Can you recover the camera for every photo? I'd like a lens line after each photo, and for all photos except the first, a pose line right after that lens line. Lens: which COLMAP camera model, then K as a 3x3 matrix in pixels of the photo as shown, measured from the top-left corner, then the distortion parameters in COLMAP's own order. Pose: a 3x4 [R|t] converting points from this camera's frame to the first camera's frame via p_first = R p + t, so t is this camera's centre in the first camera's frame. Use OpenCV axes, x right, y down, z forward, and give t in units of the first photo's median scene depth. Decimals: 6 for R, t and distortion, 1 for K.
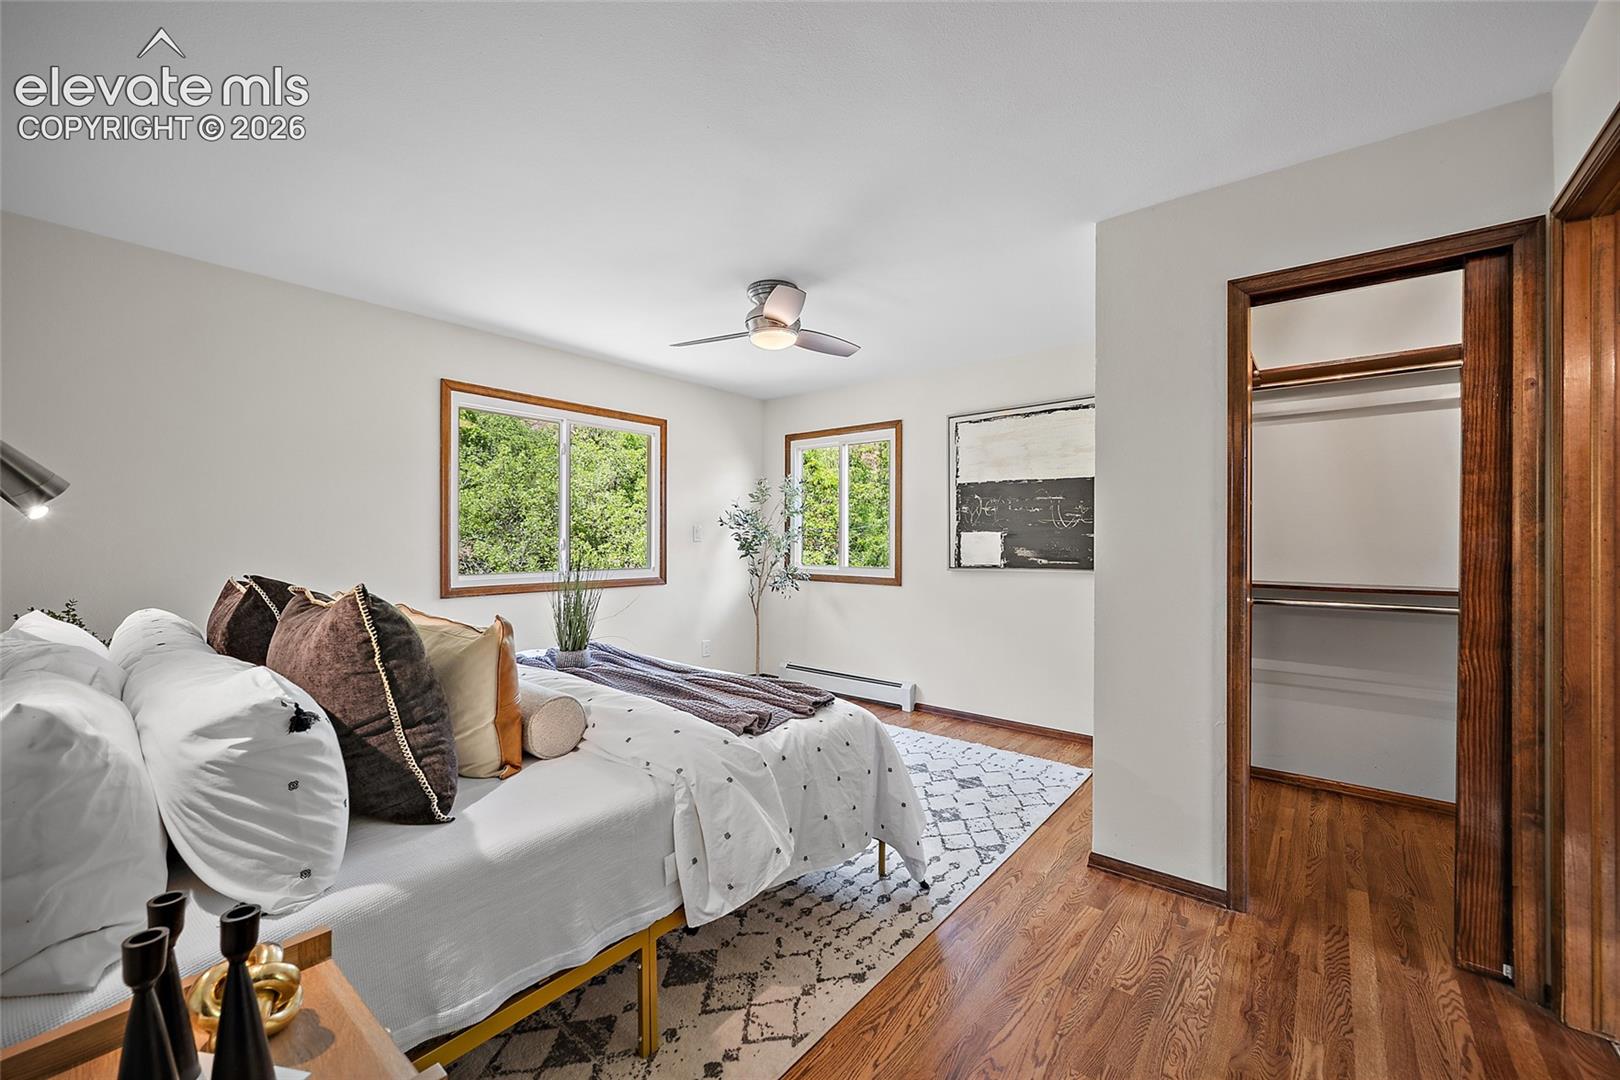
lens RADIAL K [[642.9, 0, 800.9], [0, 642.9, 543.9], [0, 0, 1]] dist [0.006547, -0.000263]
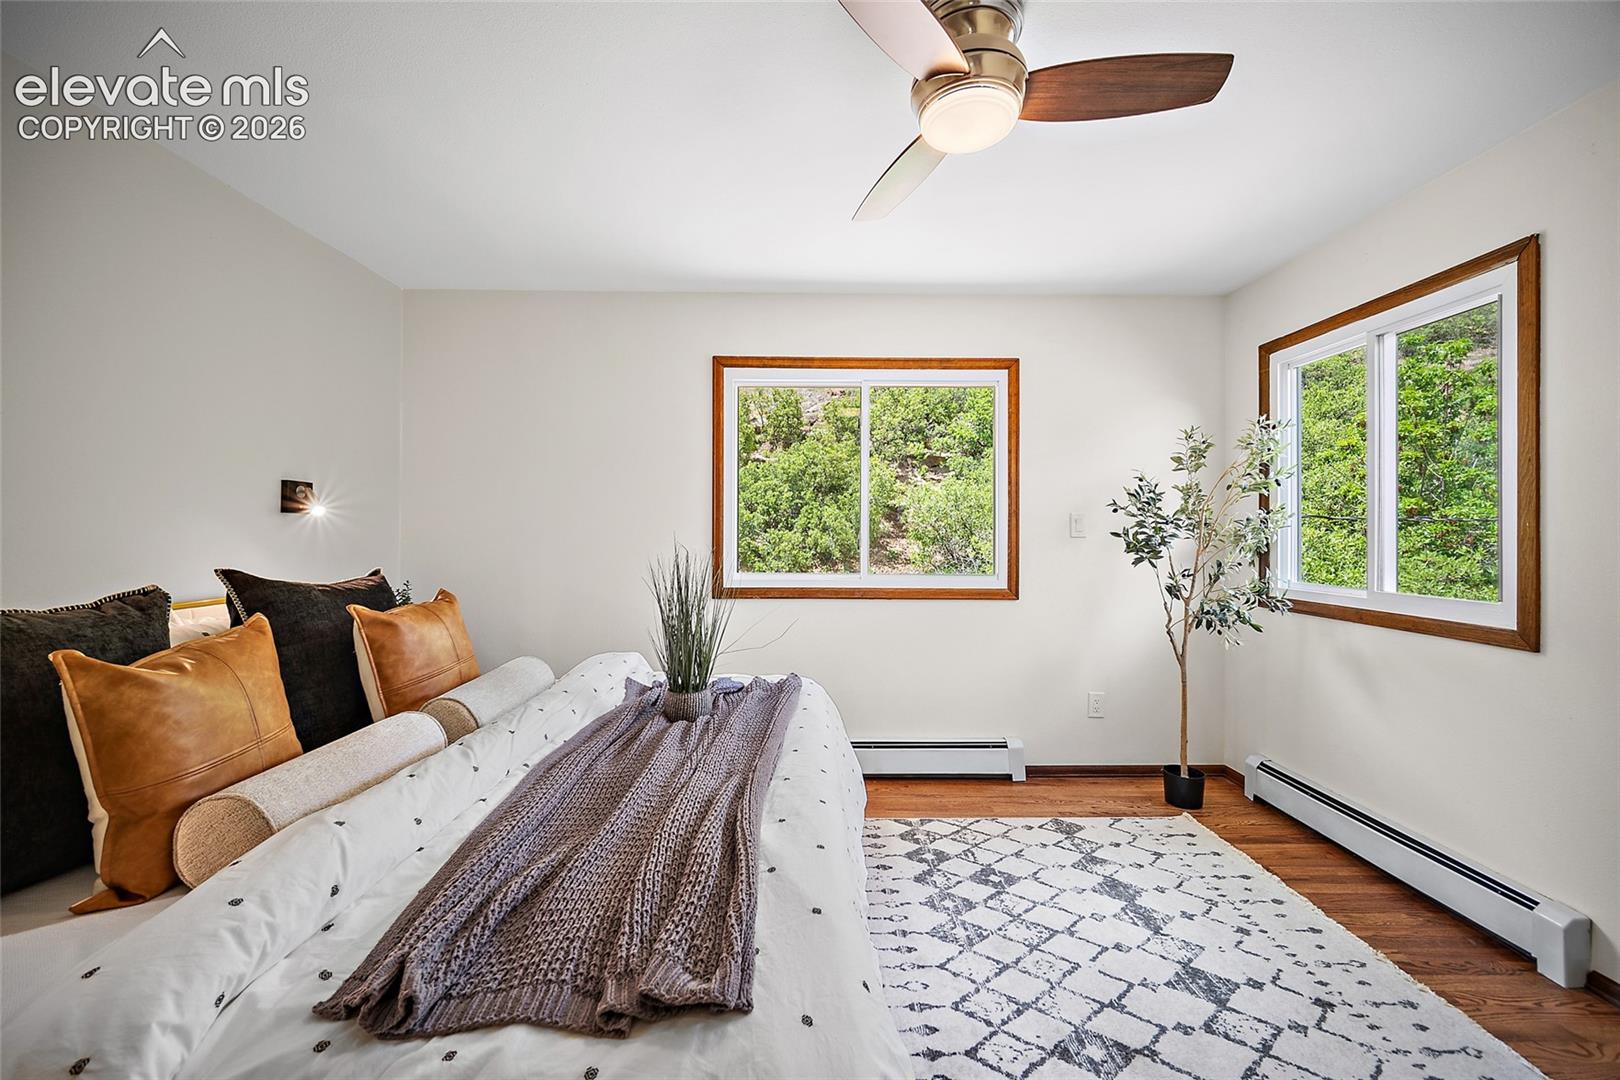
lens RADIAL K [[642.9, 0, 803.6], [0, 642.9, 534.5], [0, 0, 1]] dist [0.006547, -0.000263]
pose [[0.651921, -0.000551, -0.758287, 0.160217], [-0.007186, 0.999950, -0.006904, -0.000369], [0.758253, 0.009950, 0.651884, 0.388399]]
